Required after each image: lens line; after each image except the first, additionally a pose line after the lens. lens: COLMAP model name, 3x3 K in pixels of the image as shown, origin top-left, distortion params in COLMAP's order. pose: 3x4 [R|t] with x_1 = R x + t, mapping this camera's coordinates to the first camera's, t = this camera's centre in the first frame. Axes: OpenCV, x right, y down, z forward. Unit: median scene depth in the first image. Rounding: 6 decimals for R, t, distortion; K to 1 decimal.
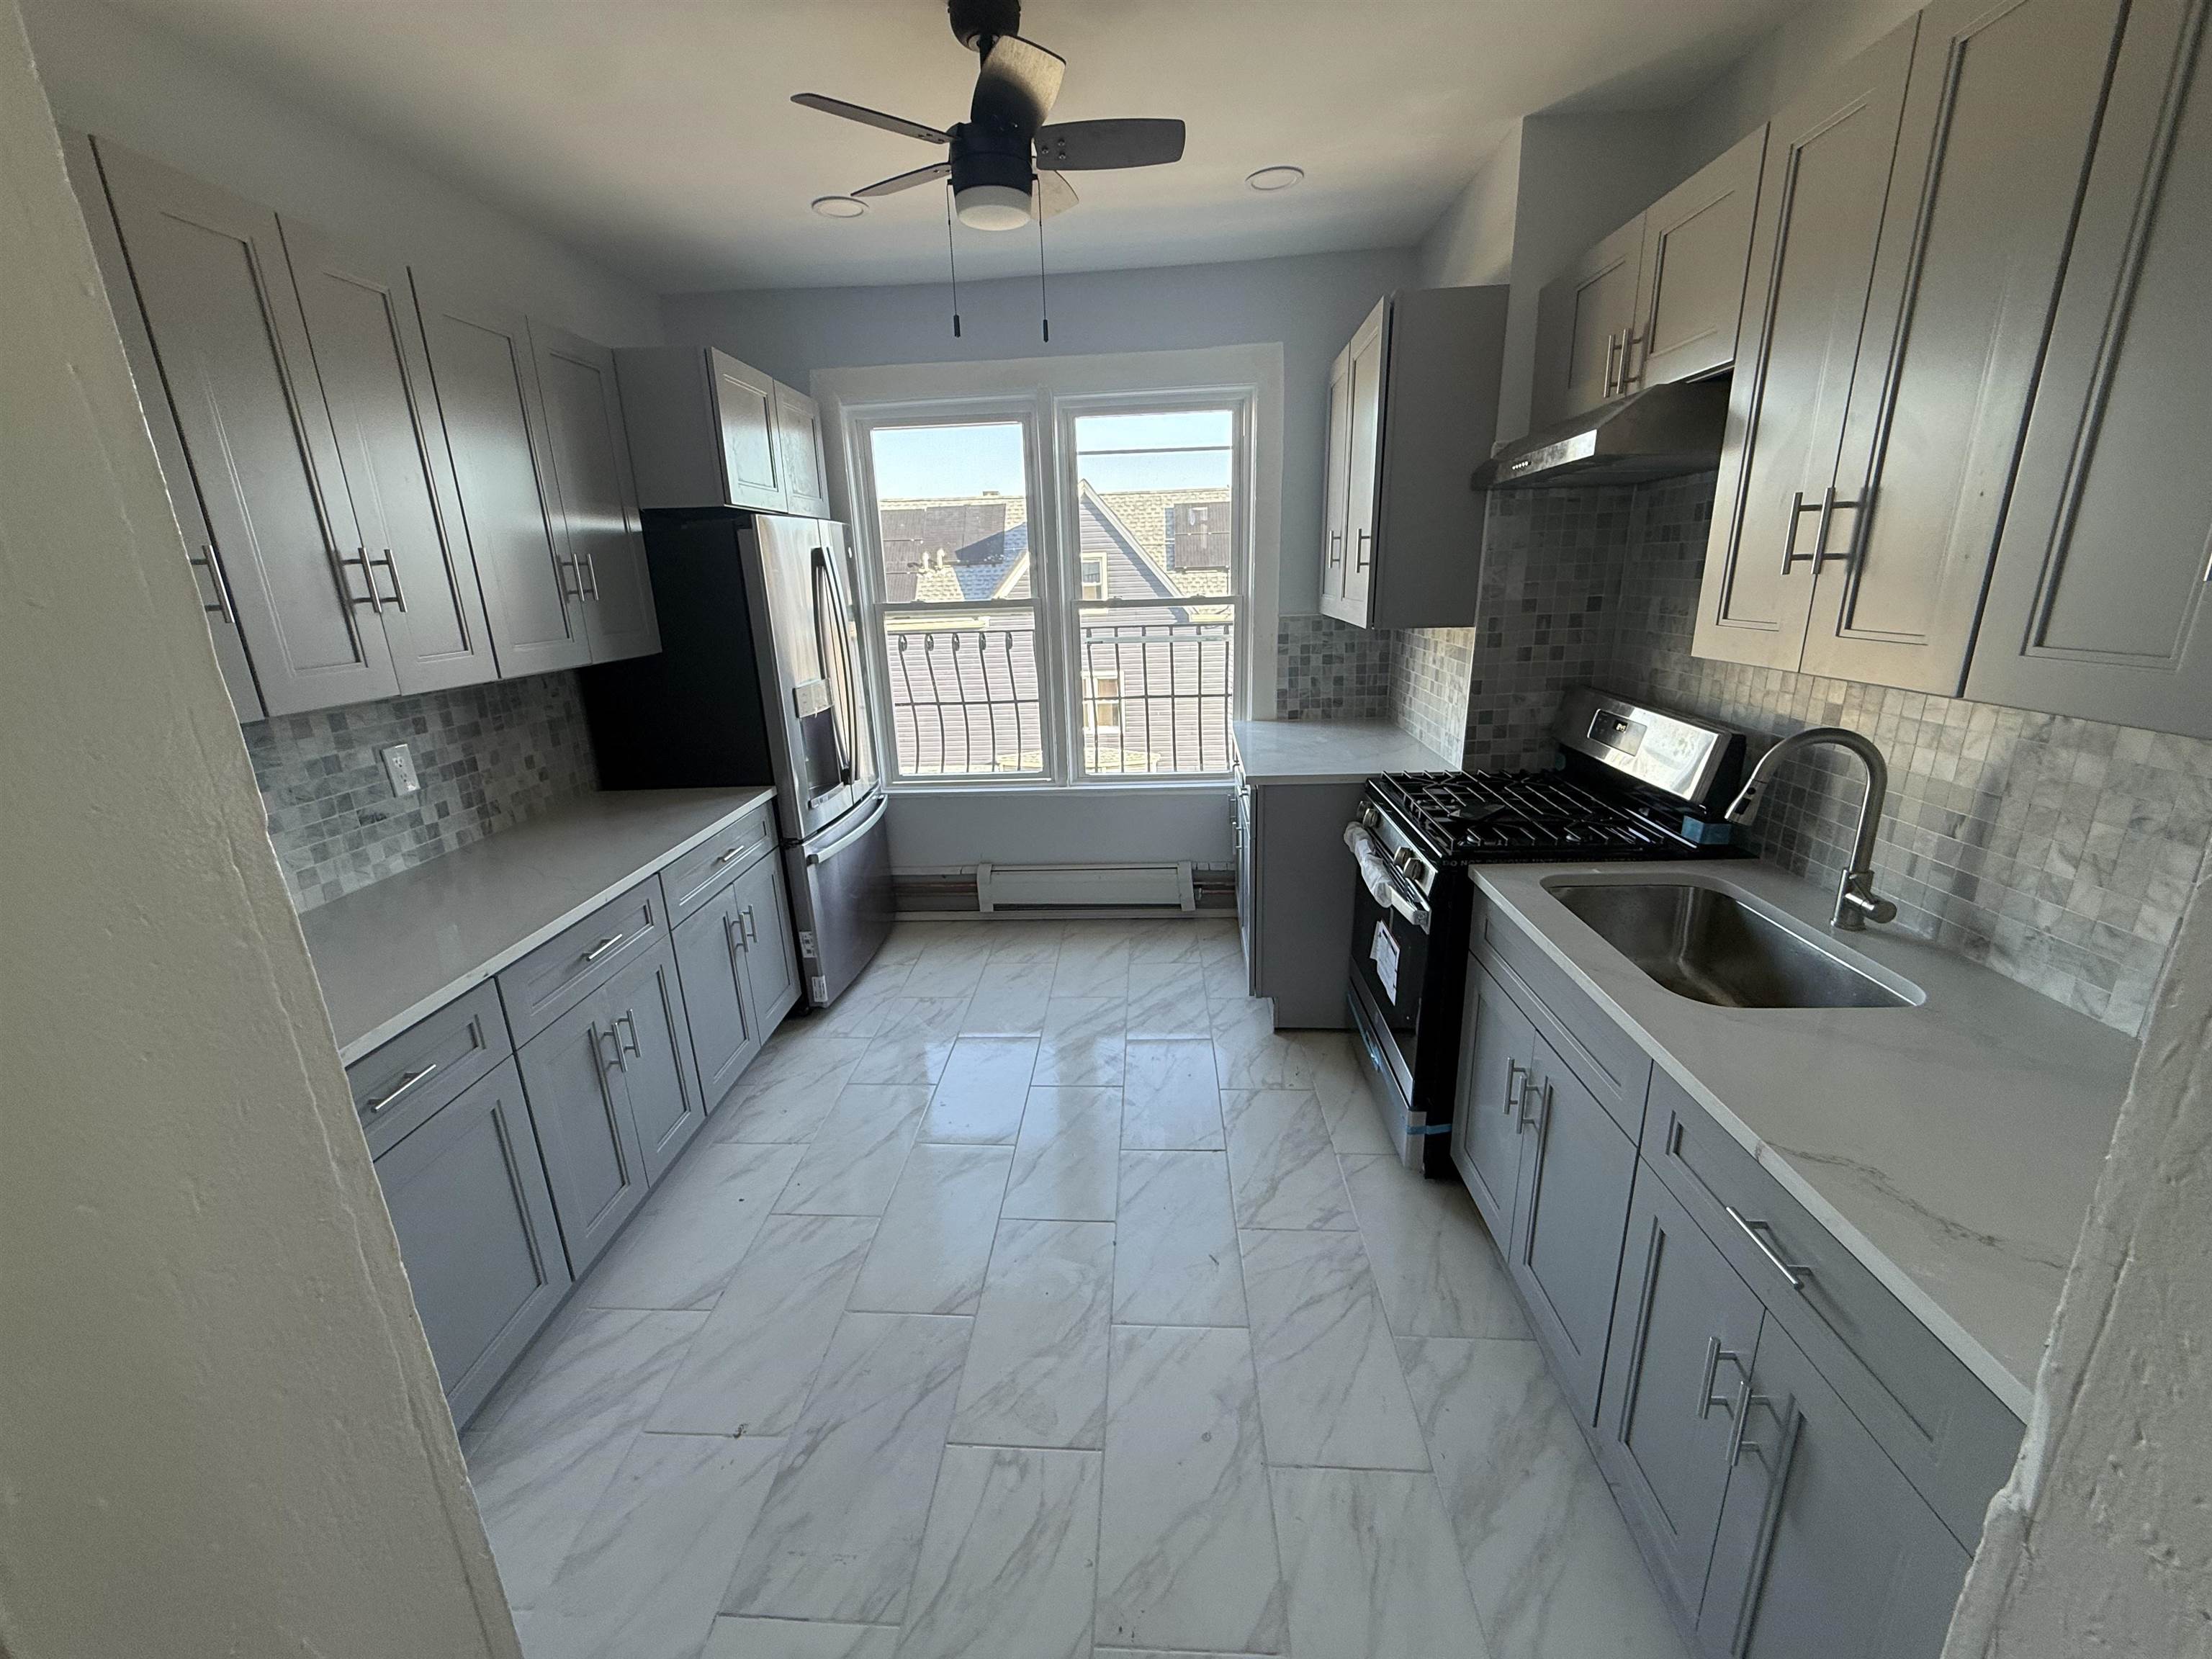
lens RADIAL K [[880.3, 0, 1096.8], [0, 880.3, 832.4], [0, 0, 1]] dist [0.000417, 0.000433]
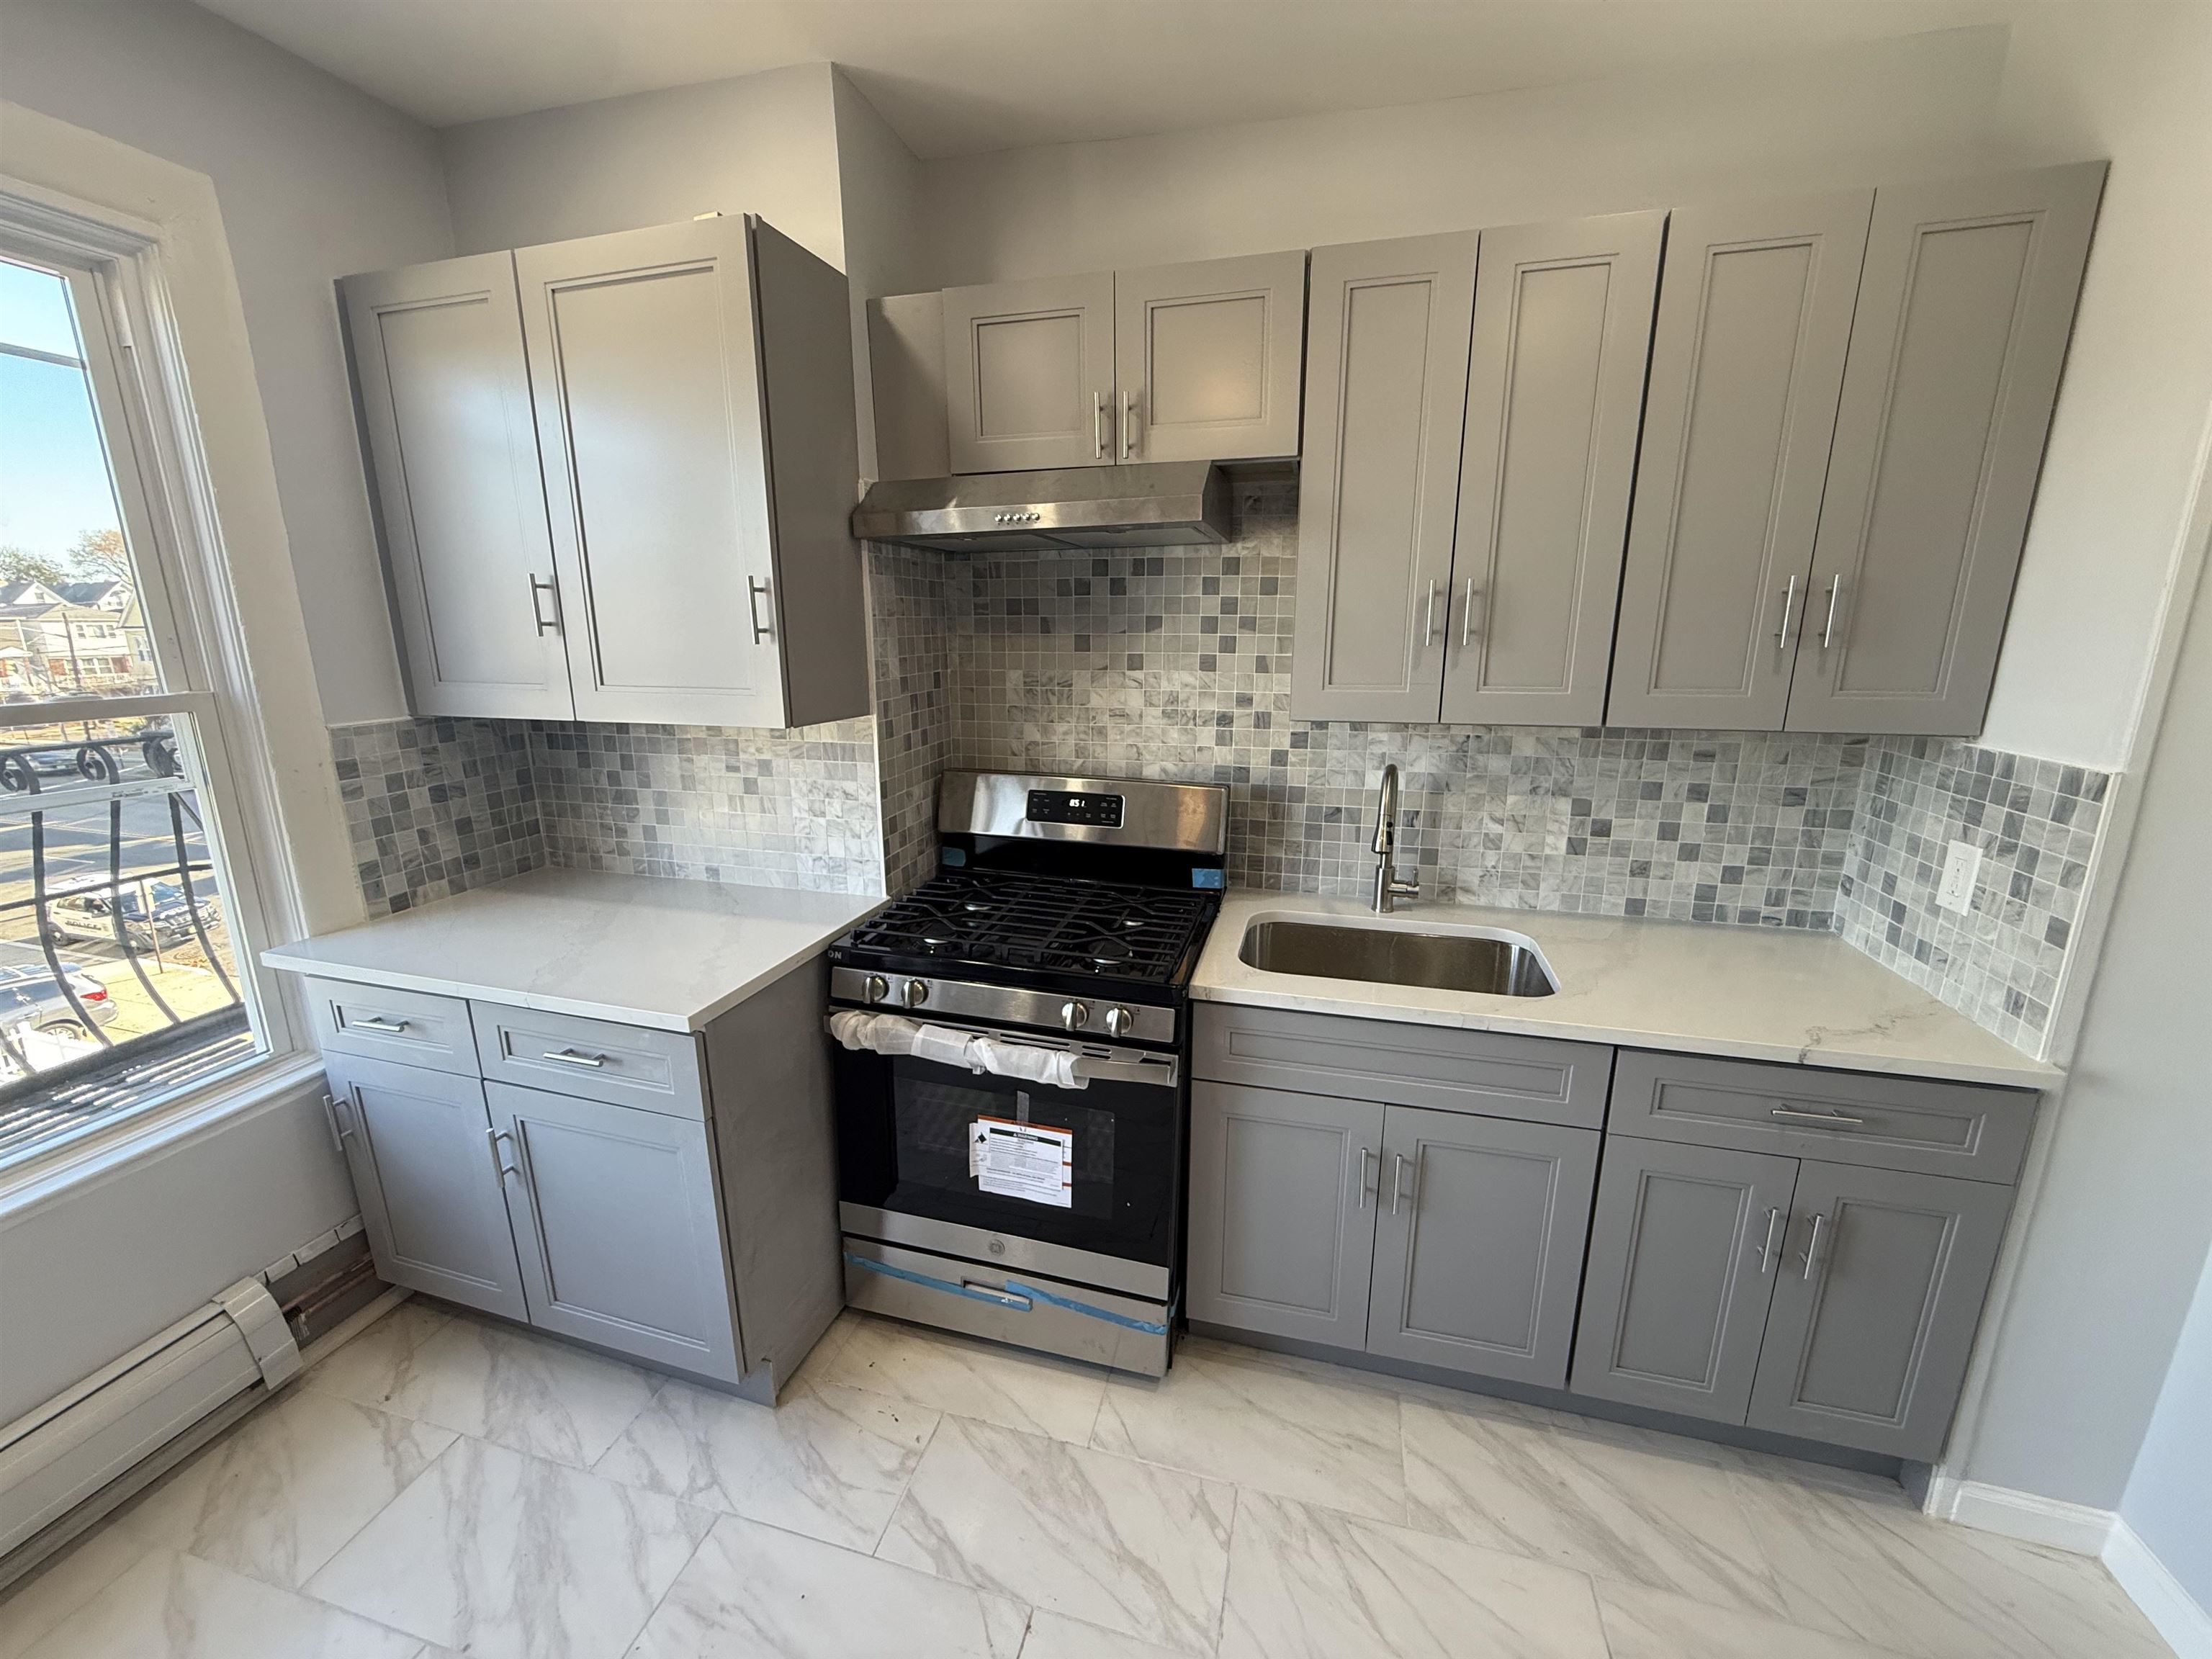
lens RADIAL K [[873.8, 0, 1087.3], [0, 873.8, 832.2], [0, 0, 1]] dist [-0.001536, 0.000097]
pose [[0.197416, -0.195546, 0.960619, -0.299128], [0.277165, 0.951057, 0.136639, -0.196645], [-0.940323, 0.239275, 0.241952, 0.695805]]
